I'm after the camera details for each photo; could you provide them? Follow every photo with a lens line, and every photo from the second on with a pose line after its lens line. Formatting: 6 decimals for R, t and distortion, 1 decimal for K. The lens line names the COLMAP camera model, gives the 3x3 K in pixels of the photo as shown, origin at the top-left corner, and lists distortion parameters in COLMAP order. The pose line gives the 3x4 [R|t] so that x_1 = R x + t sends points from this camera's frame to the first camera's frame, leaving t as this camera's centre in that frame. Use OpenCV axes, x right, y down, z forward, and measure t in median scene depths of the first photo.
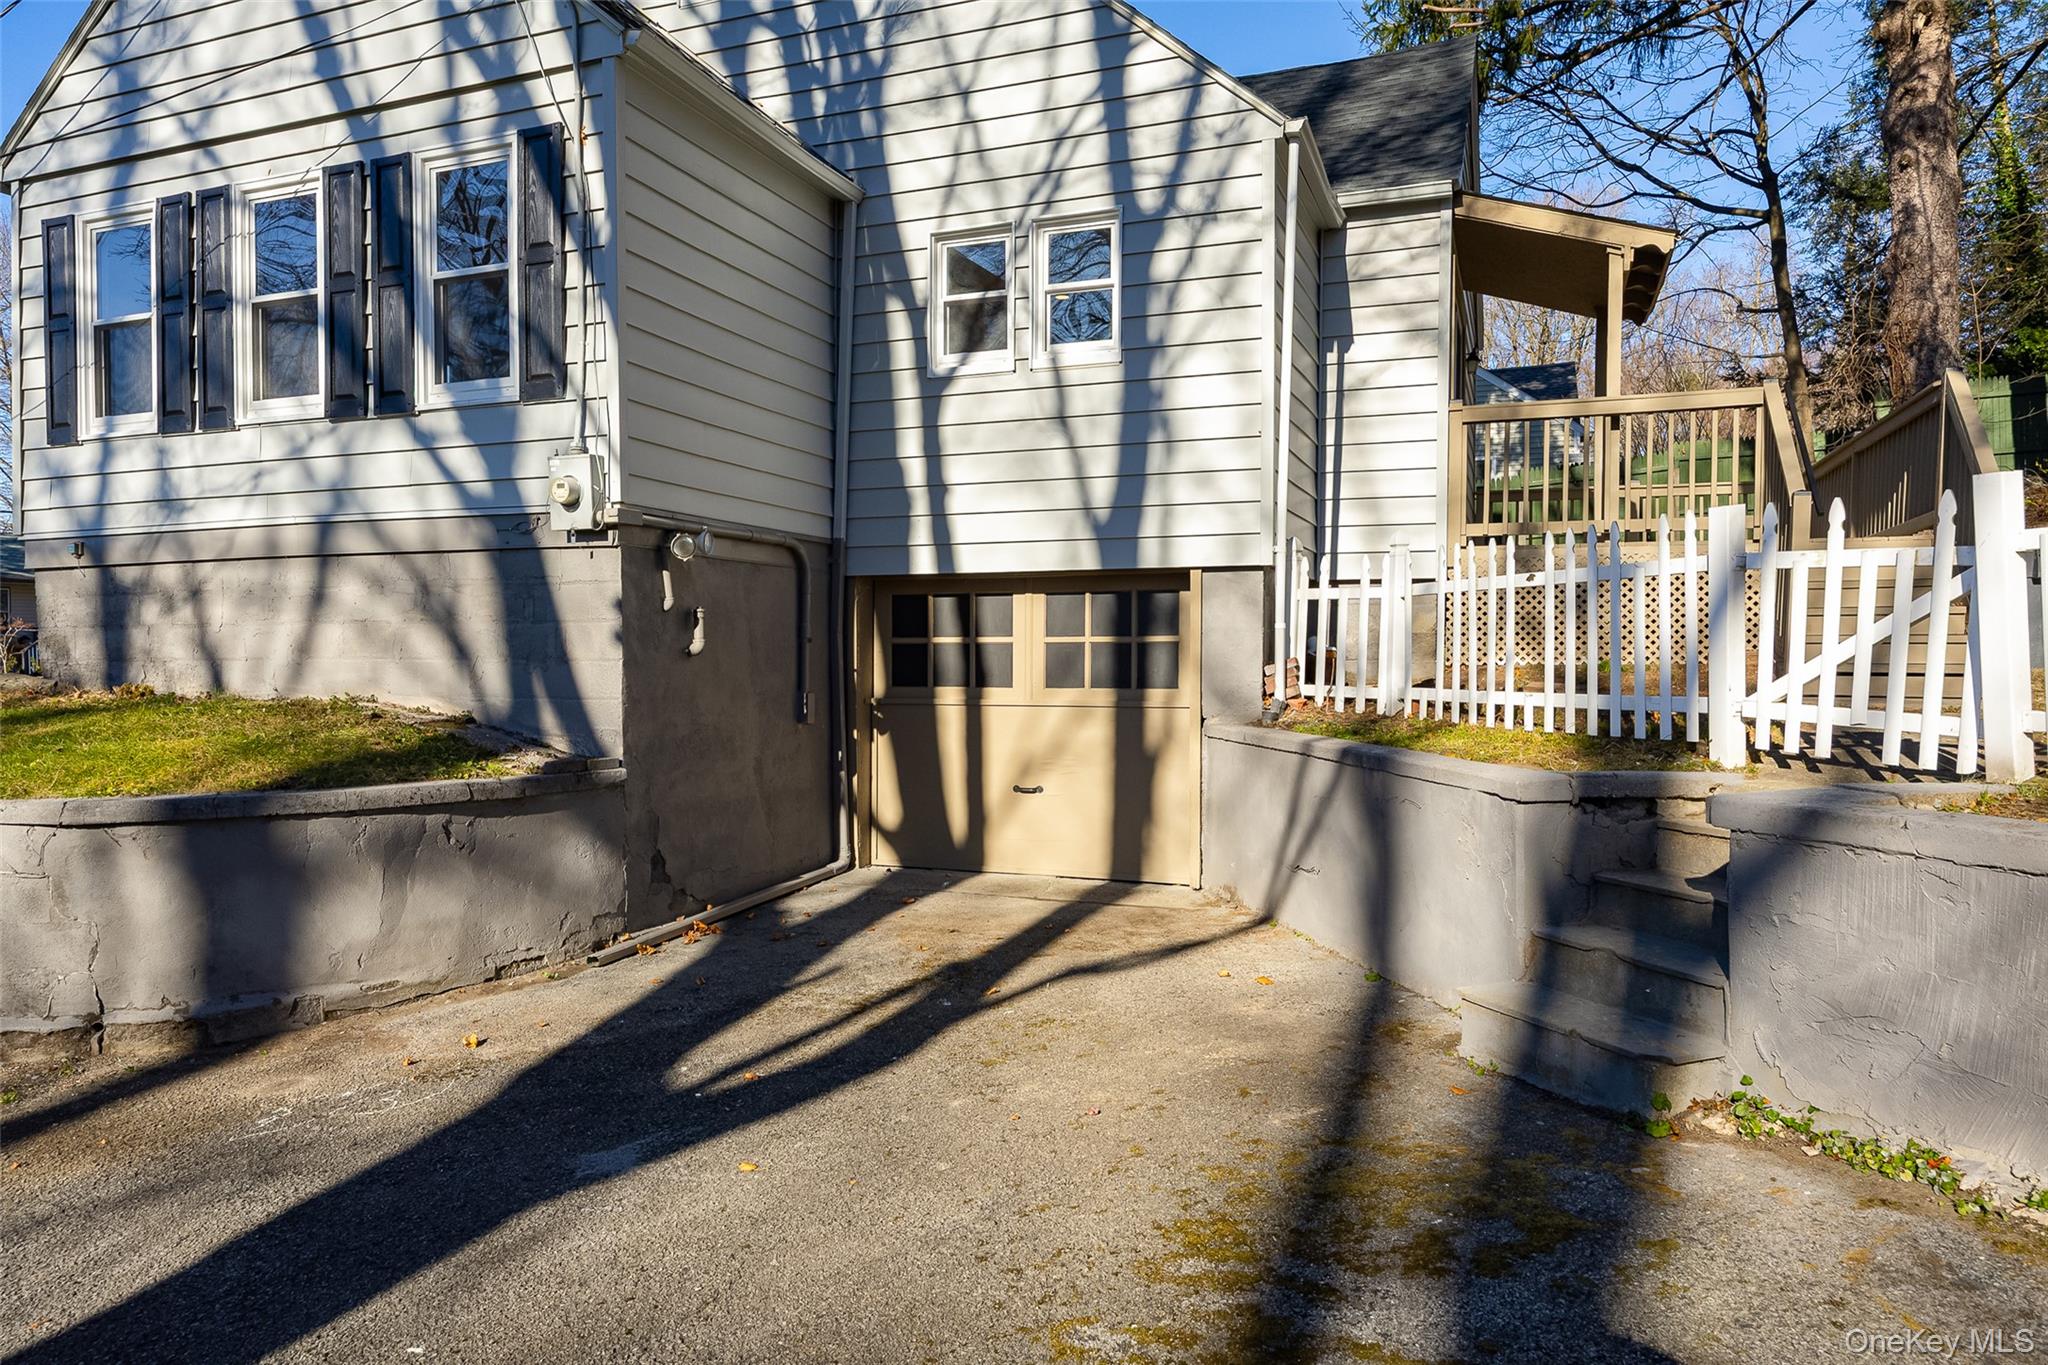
lens RADIAL K [[1289.0, 0, 1025.0], [0, 1289.0, 684.3], [0, 0, 1]] dist [-0.007551, -0.000314]
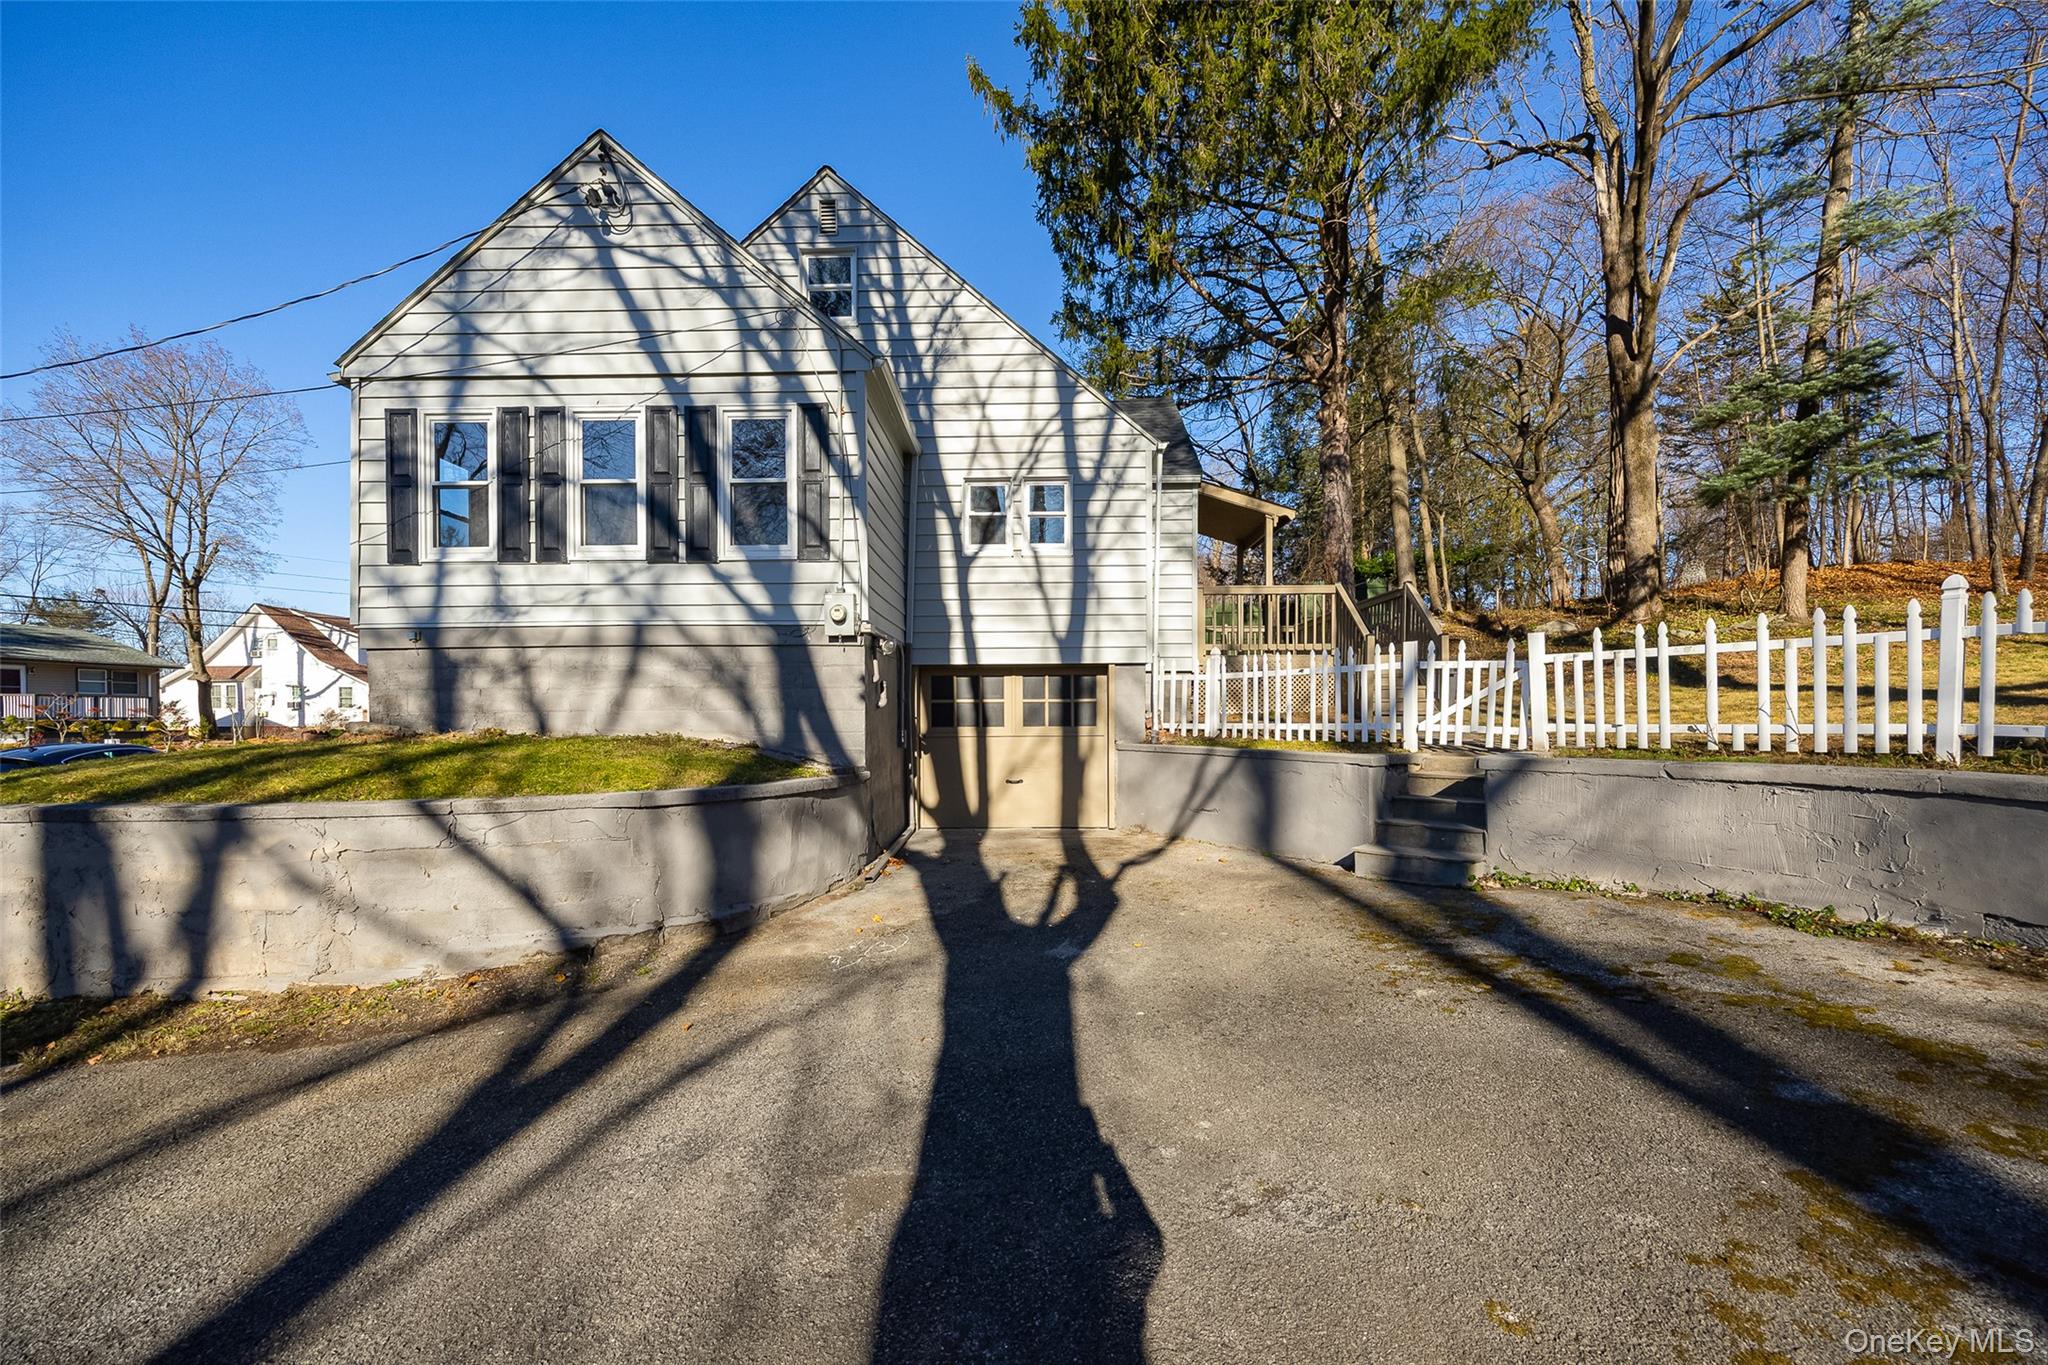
lens RADIAL K [[799.0, 0, 1006.6], [0, 799.0, 718.2], [0, 0, 1]] dist [-0.001211, 0.000200]
pose [[0.940446, -0.004929, 0.339907, -0.445481], [0.012682, 0.999708, -0.020591, 0.015739], [-0.339706, 0.023675, 0.940234, -0.083883]]
